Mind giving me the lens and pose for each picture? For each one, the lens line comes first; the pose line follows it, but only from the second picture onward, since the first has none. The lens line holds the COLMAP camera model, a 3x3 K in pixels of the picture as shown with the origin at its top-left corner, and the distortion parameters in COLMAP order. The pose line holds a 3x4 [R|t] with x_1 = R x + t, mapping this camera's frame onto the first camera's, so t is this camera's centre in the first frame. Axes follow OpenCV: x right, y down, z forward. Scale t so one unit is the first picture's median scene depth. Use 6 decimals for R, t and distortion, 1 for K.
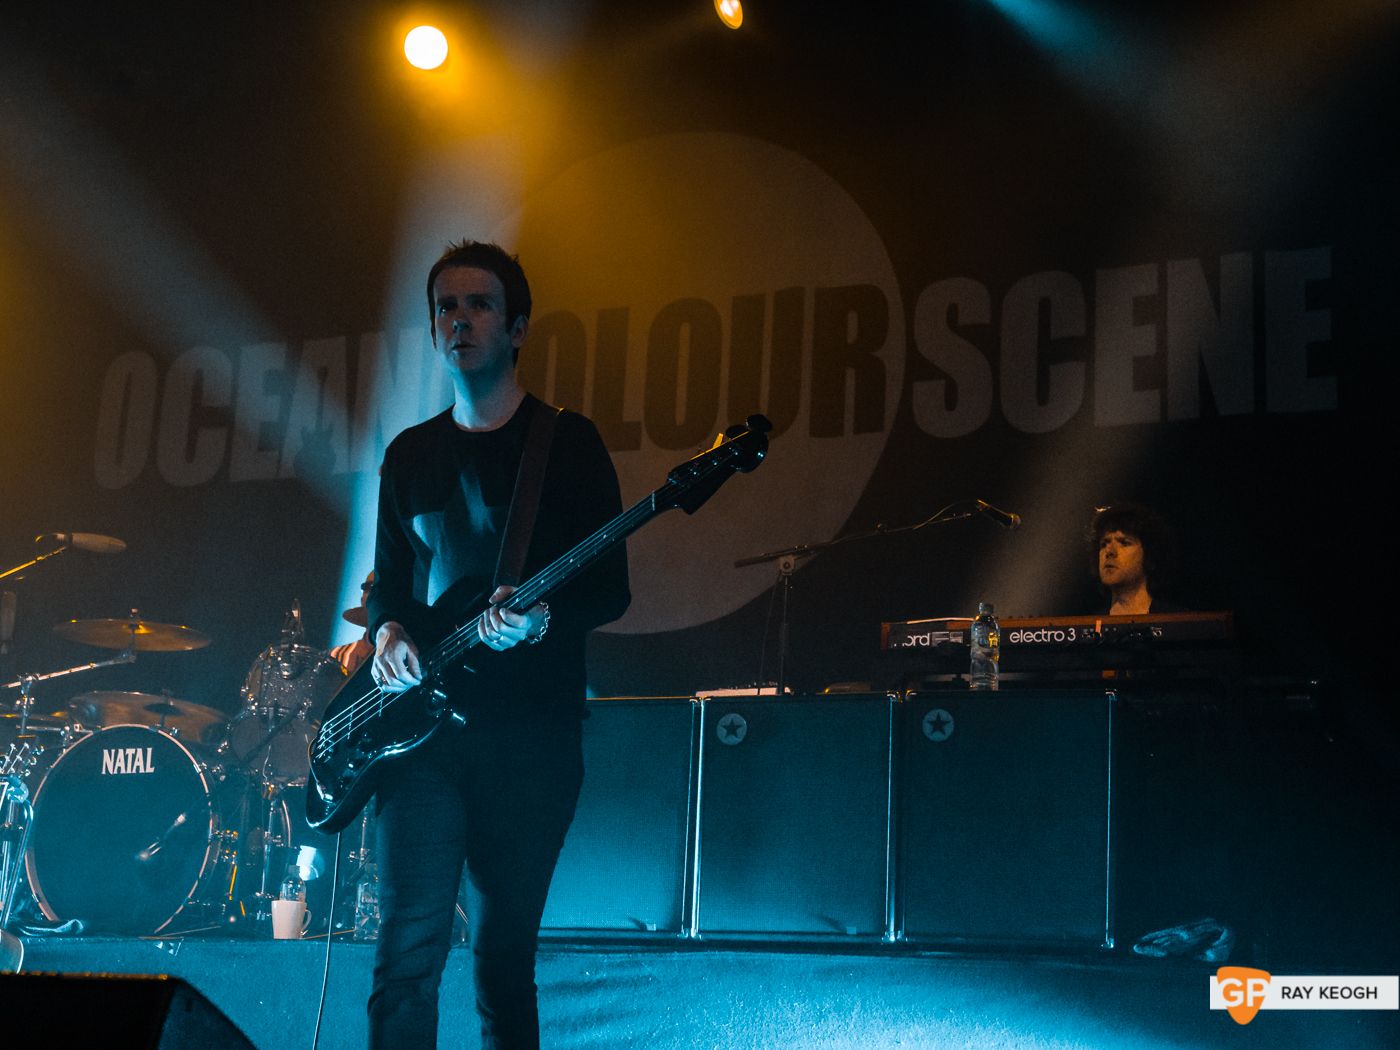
lens RADIAL K [[2325.4, 0, 700.0], [0, 2325.4, 525.0], [0, 0, 1]] dist [0.010008, -0.024316]
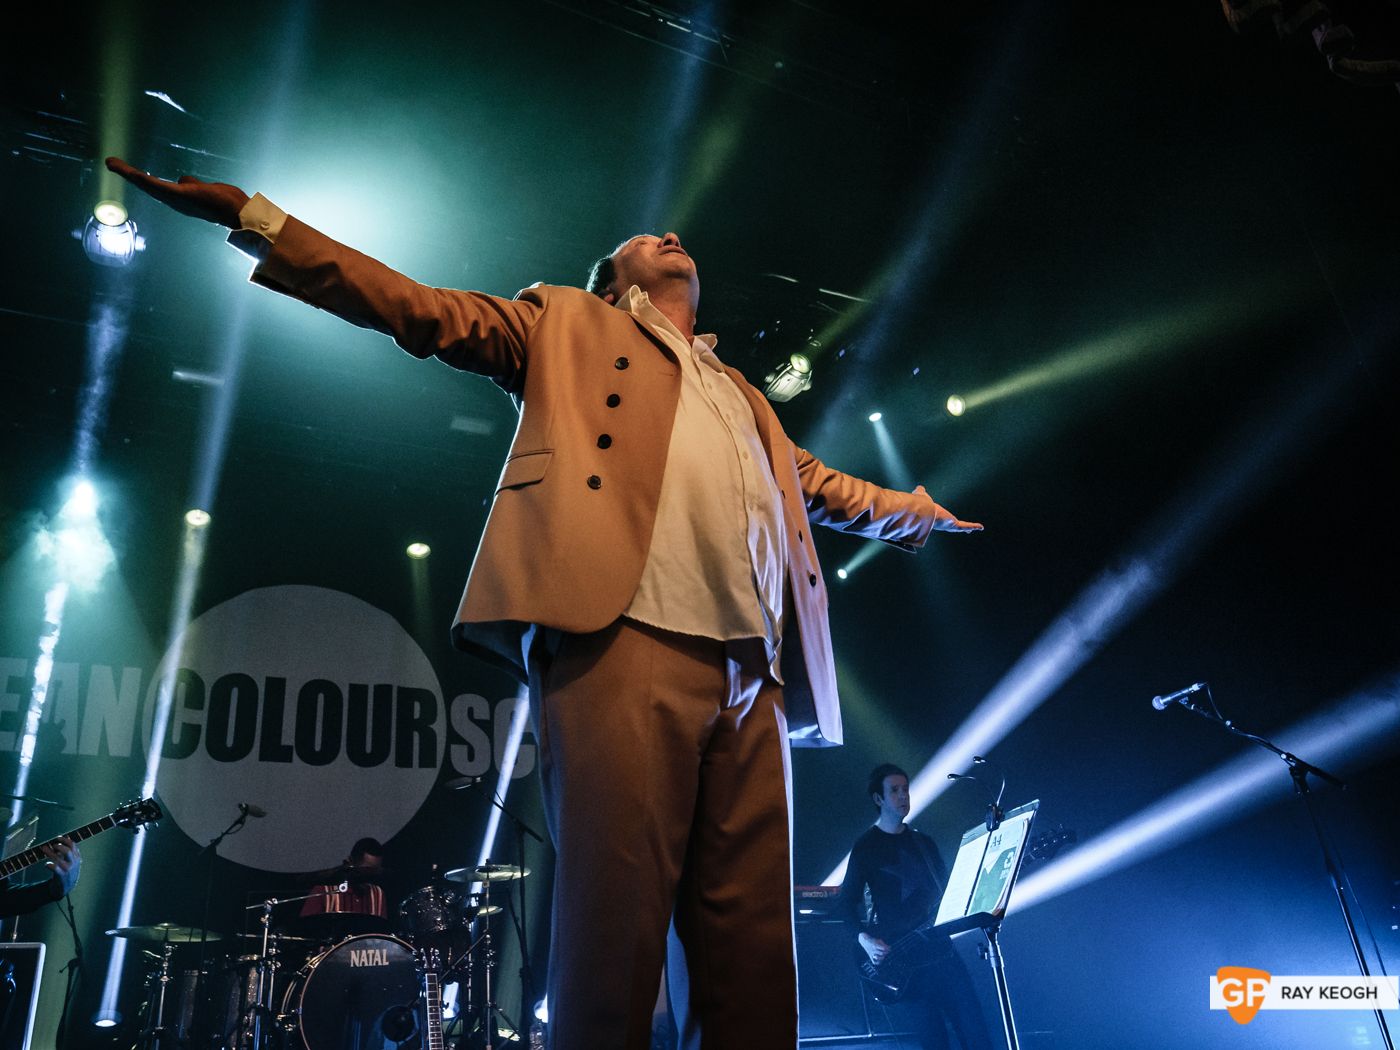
lens RADIAL K [[1186.6, 0, 700.0], [0, 1186.6, 525.0], [0, 0, 1]] dist [0.028826, -0.015675]
pose [[0.633149, 0.251861, 0.731908, -0.560306], [-0.078482, 0.961596, -0.263008, 0.008236], [-0.770041, 0.109082, 0.628600, 0.187715]]
